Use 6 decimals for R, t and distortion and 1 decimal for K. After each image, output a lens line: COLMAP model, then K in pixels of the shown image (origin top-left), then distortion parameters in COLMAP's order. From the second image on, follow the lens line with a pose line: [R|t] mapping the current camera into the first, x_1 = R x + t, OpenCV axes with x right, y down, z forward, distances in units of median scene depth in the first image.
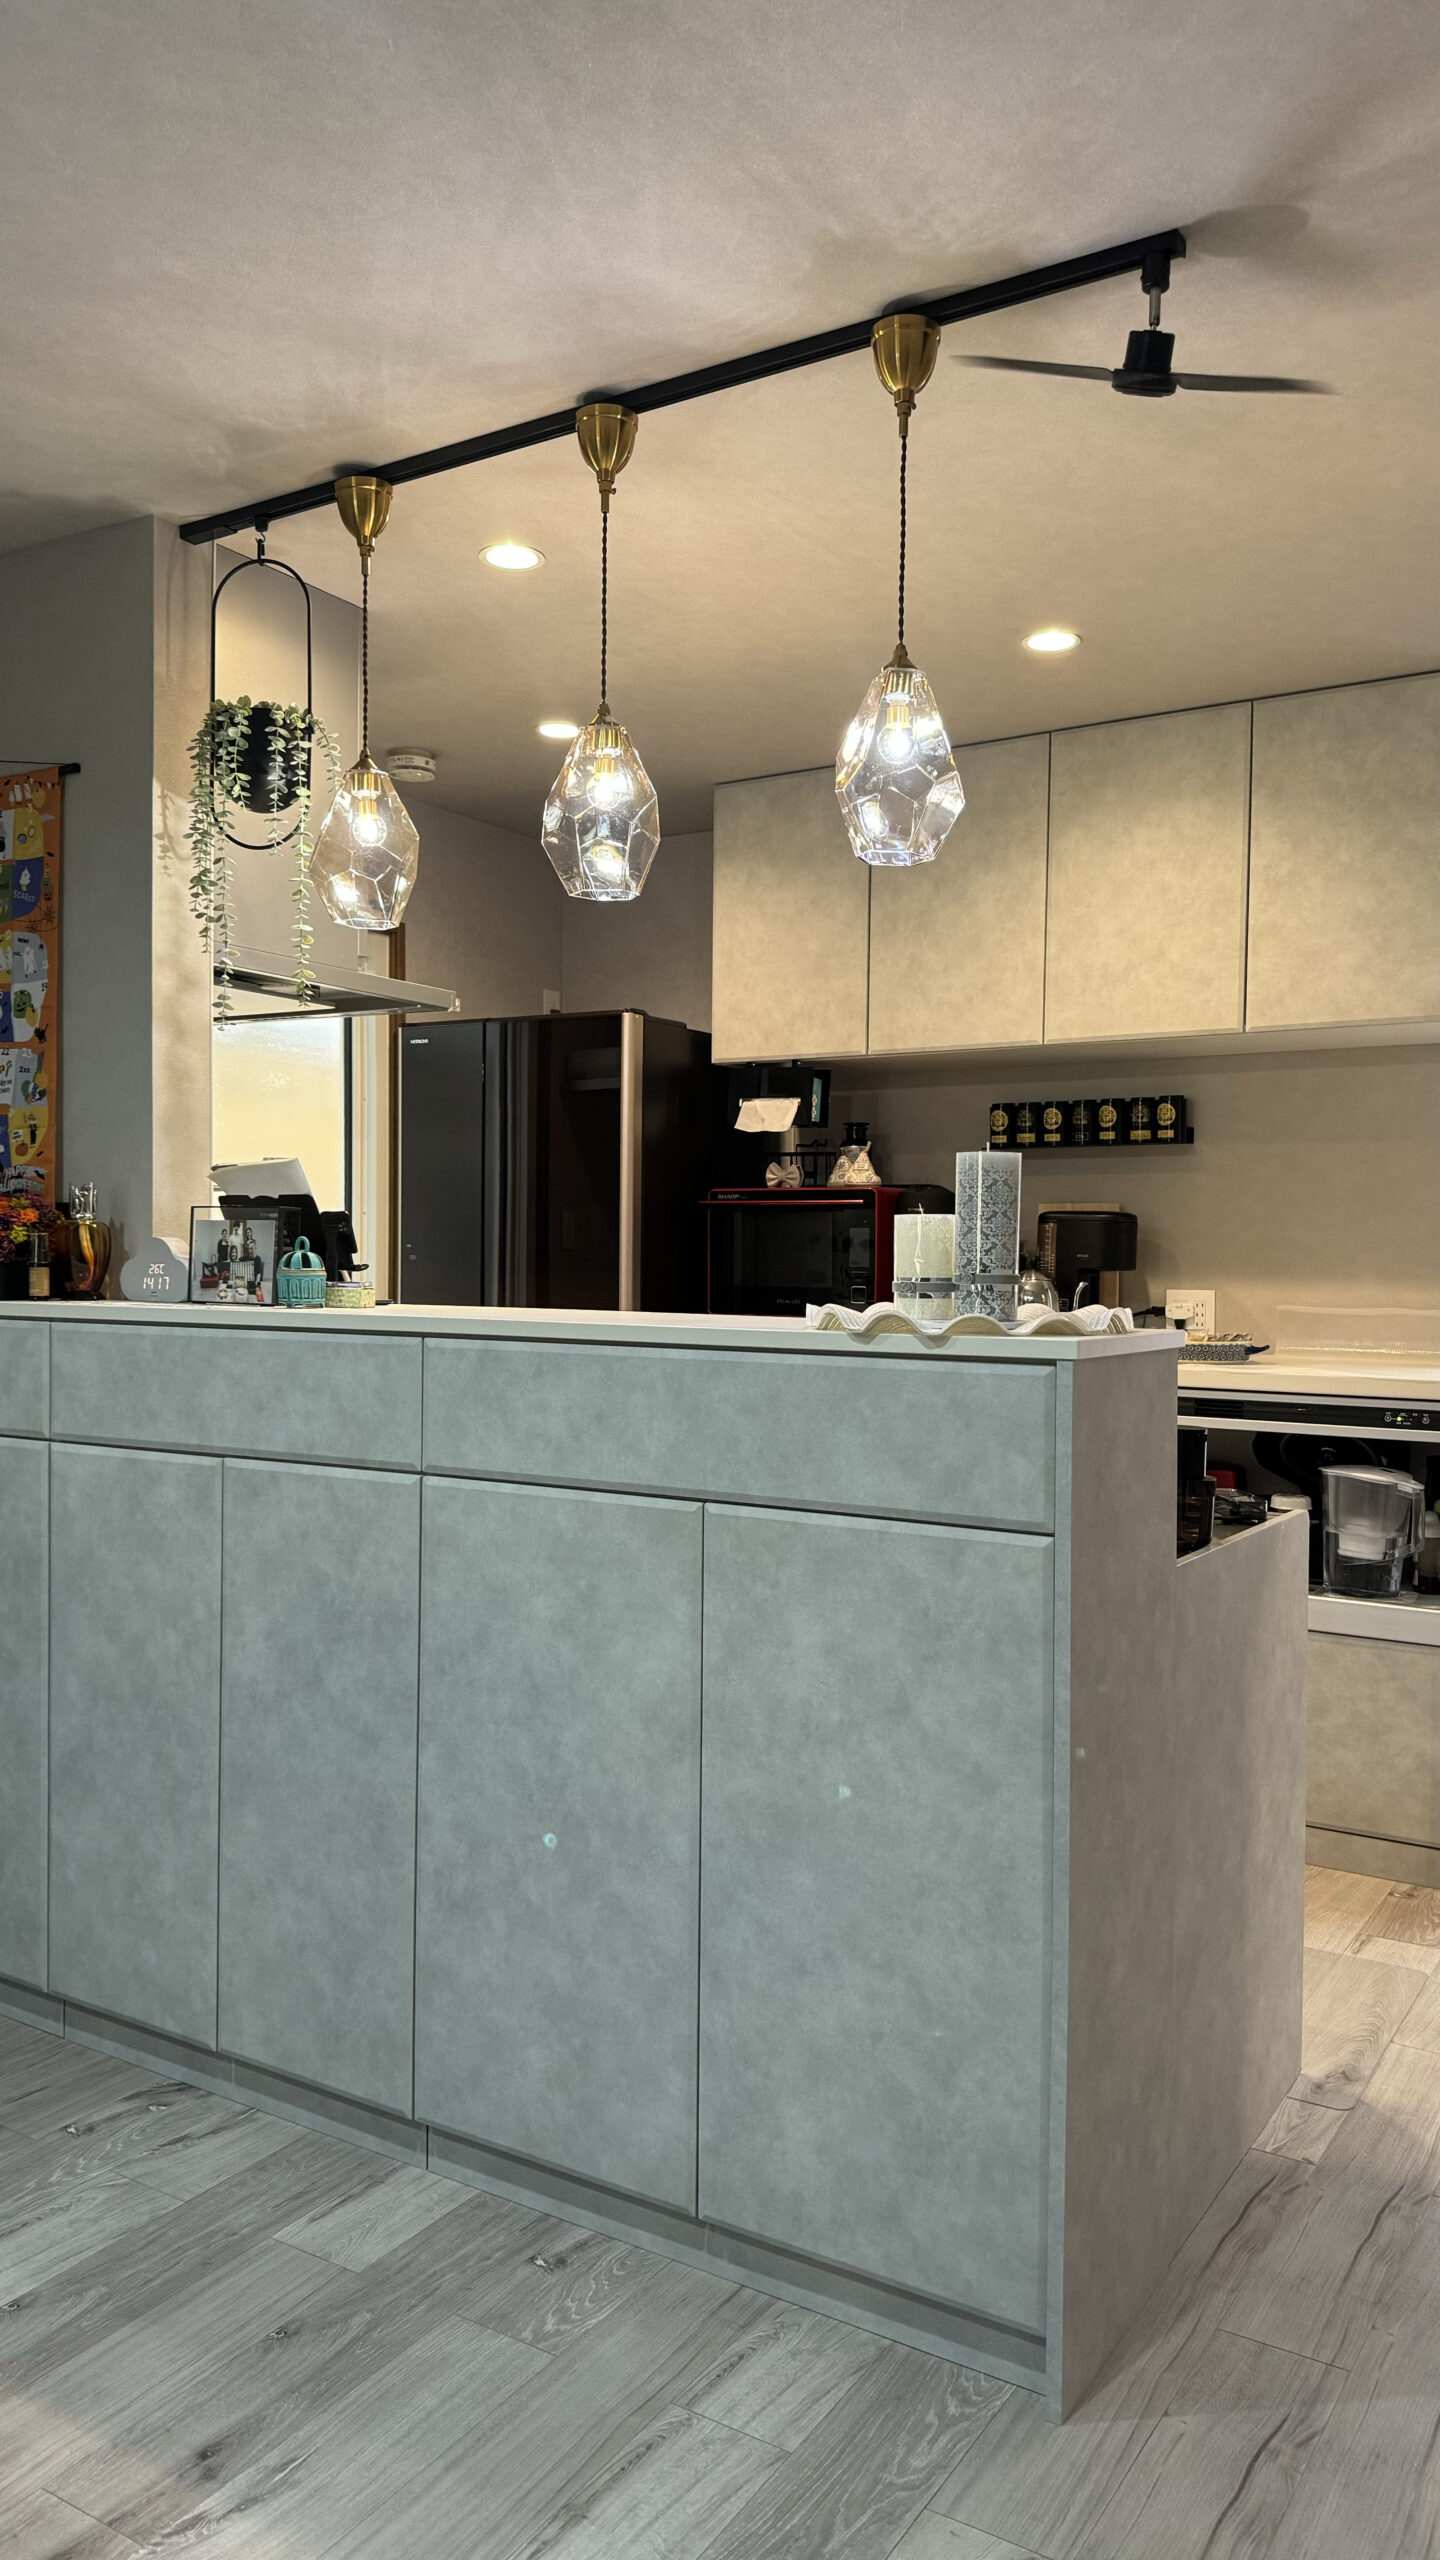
lens RADIAL K [[1793.0, 0, 729.3], [0, 1793.0, 1266.4], [0, 0, 1]] dist [-0.007239, -0.008069]
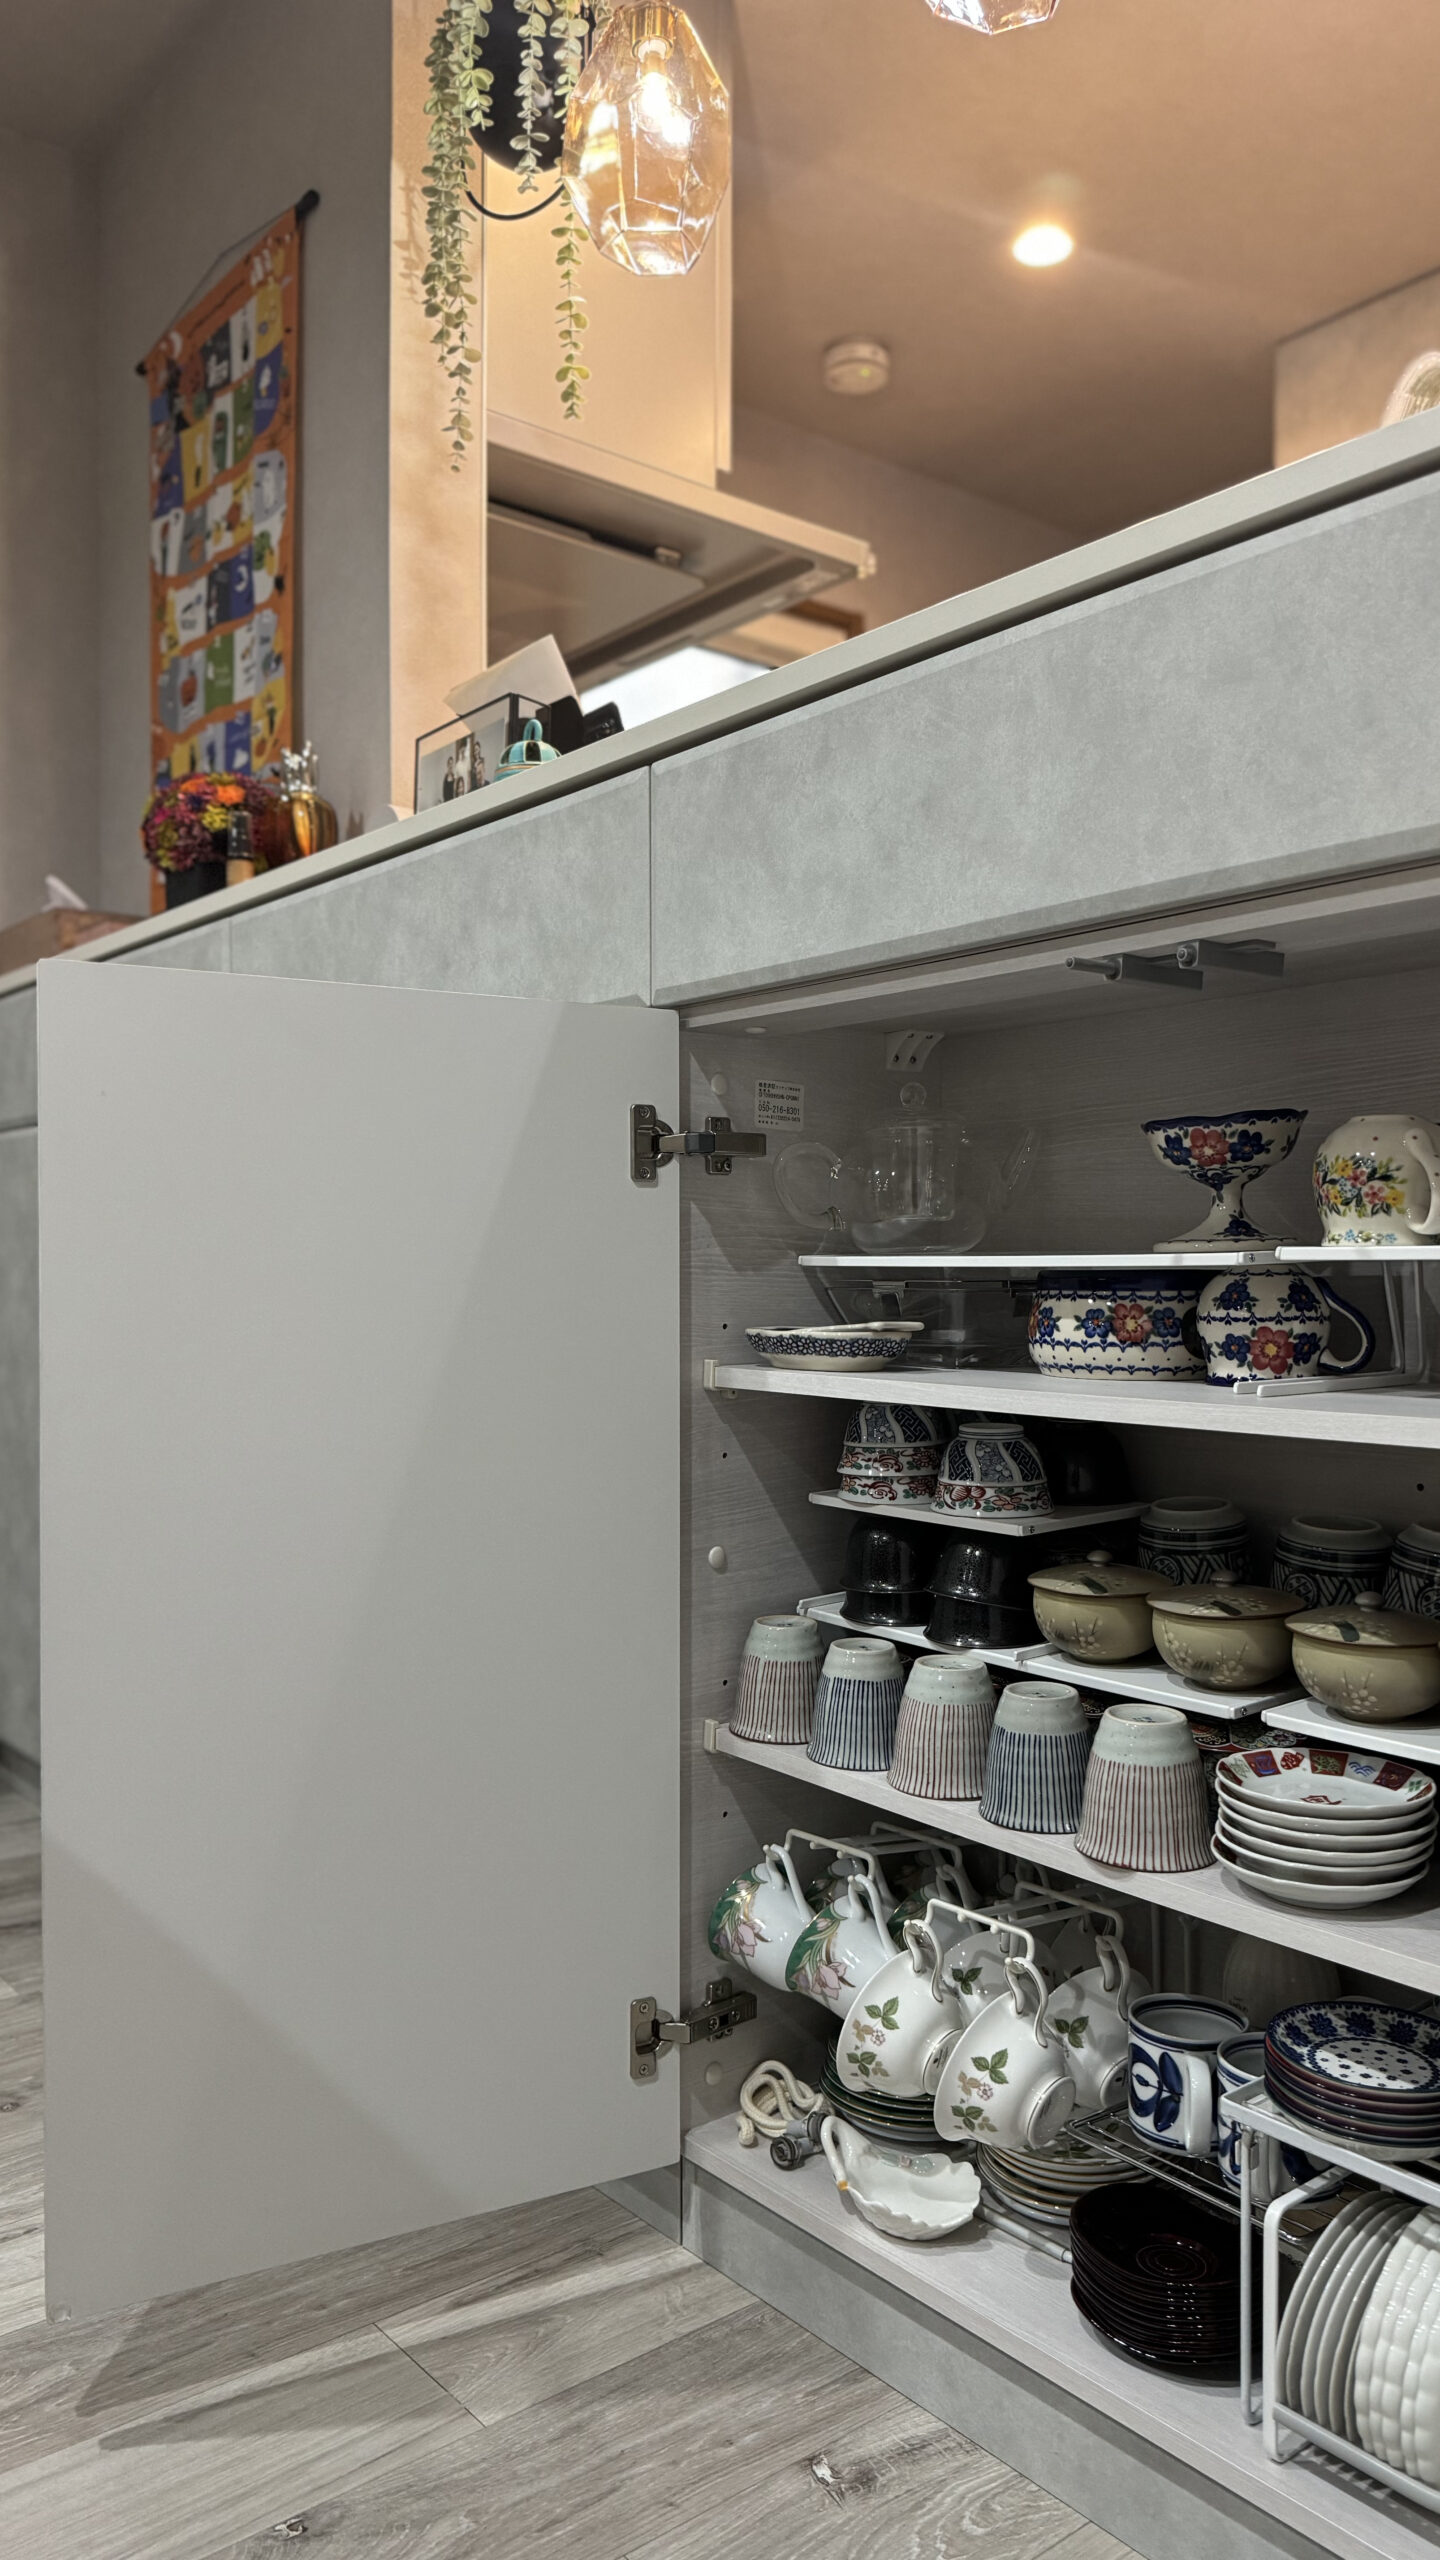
lens RADIAL K [[1797.3, 0, 699.1], [0, 1797.3, 1286.1], [0, 0, 1]] dist [-0.005311, -0.005706]
pose [[0.941692, 0.002954, -0.336463, 0.031207], [0.000354, 0.999952, 0.009769, 0.189905], [0.336476, -0.009319, 0.941646, 0.458520]]
